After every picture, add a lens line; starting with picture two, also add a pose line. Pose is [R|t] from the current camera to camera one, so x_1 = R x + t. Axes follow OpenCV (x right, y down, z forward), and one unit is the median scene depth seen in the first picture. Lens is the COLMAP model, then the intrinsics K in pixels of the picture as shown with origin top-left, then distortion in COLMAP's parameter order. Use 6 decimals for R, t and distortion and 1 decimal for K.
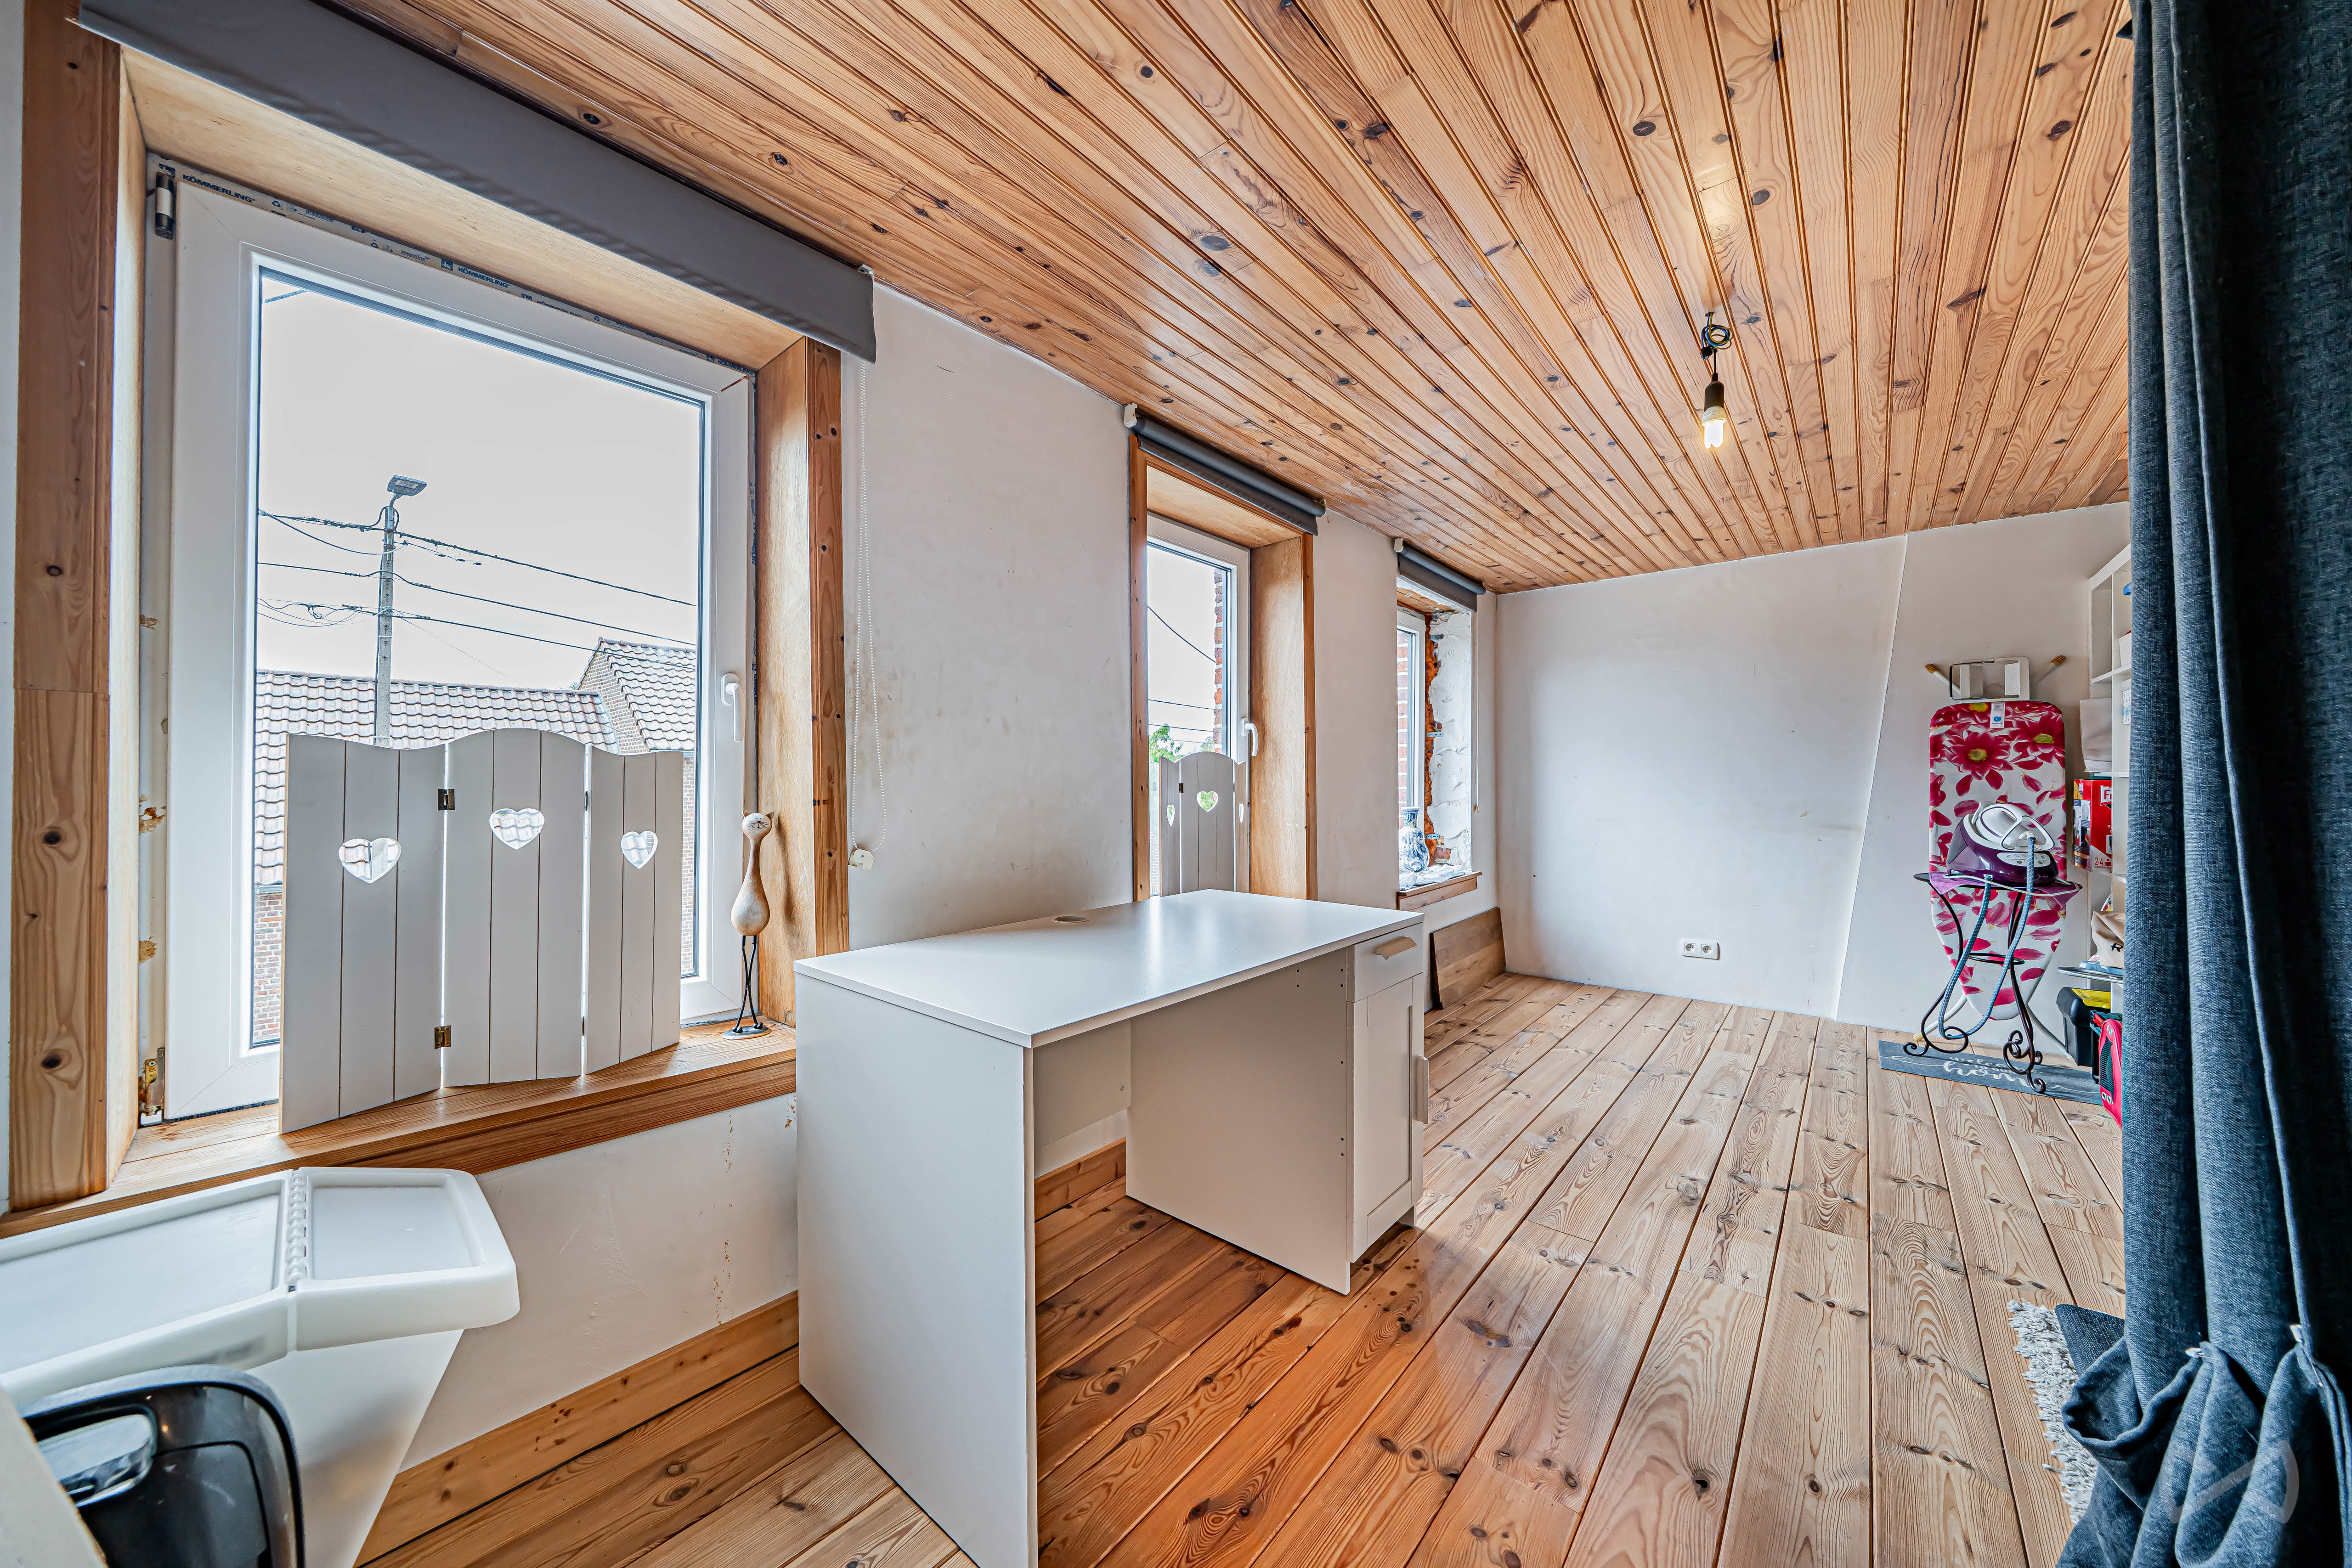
lens RADIAL K [[809.3, 0, 1169.4], [0, 809.3, 780.2], [0, 0, 1]] dist [0.000257, -0.000013]
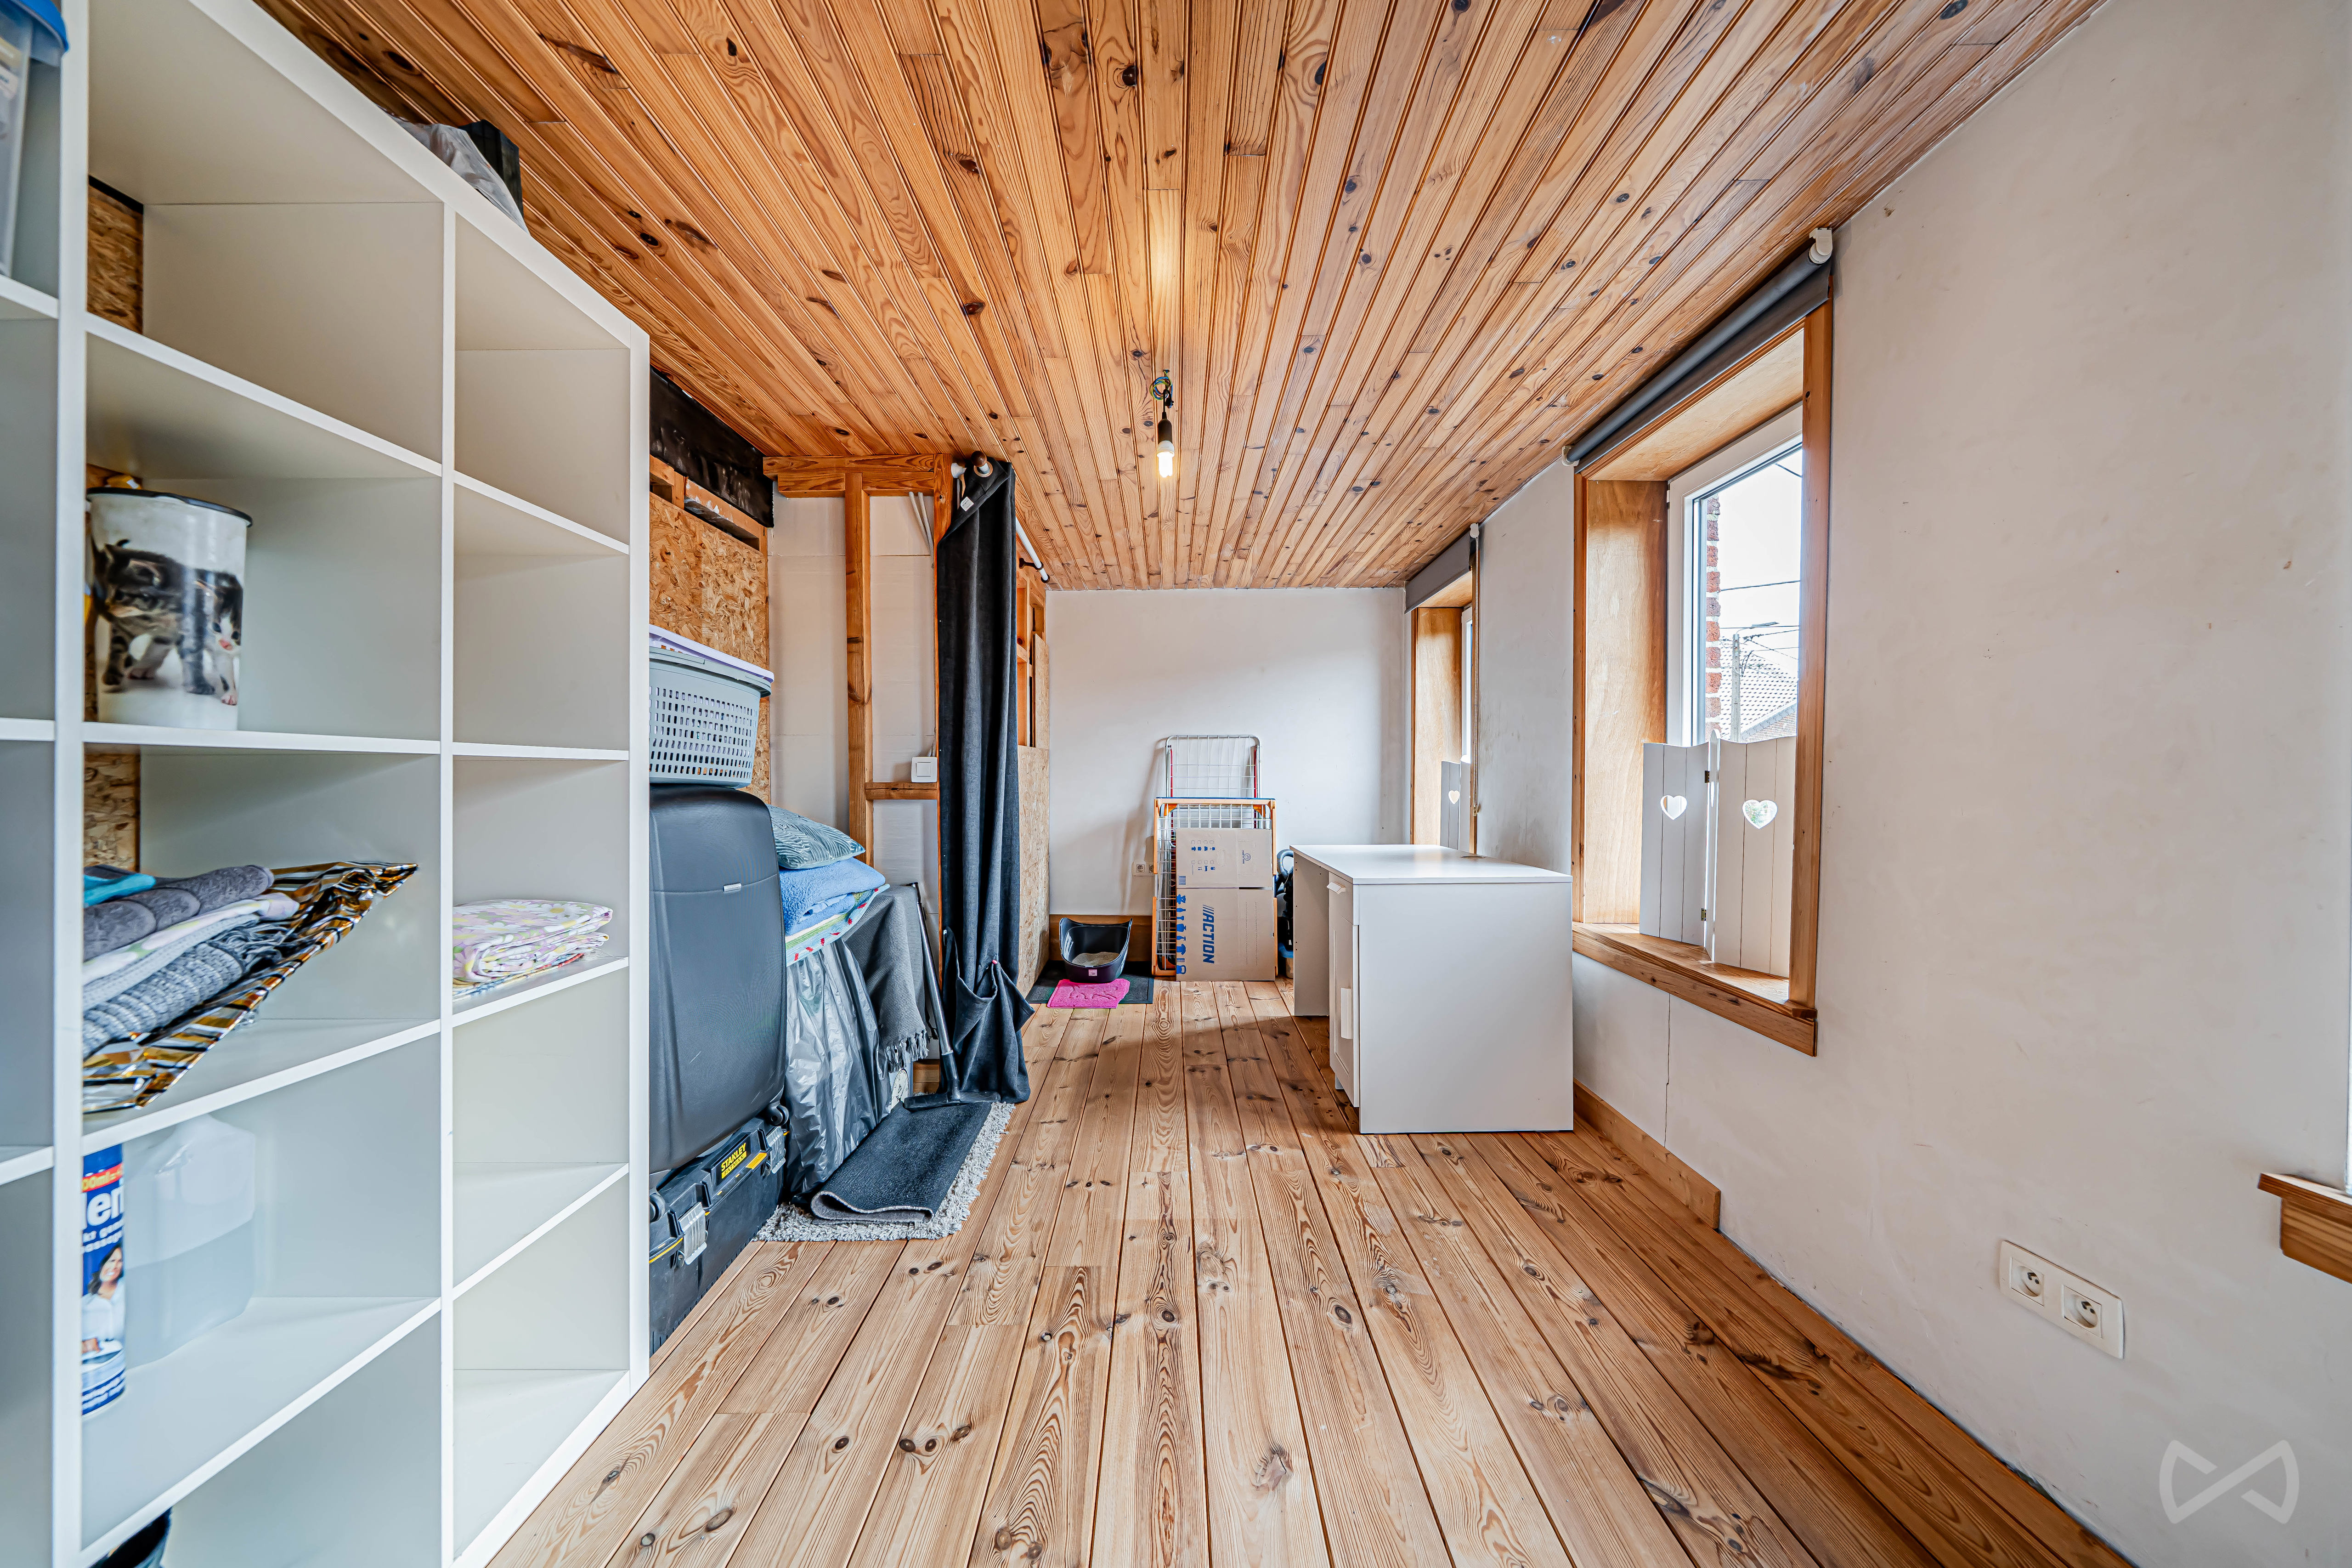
lens RADIAL K [[809.5, 0, 1174.9], [0, 809.5, 785.9], [0, 0, 1]] dist [0.000257, -0.000013]
pose [[-0.755530, 0.000621, -0.655113, 1.240569], [0.000465, 1.000000, 0.000412, 0.023465], [0.655114, 0.000007, -0.755530, 1.640903]]
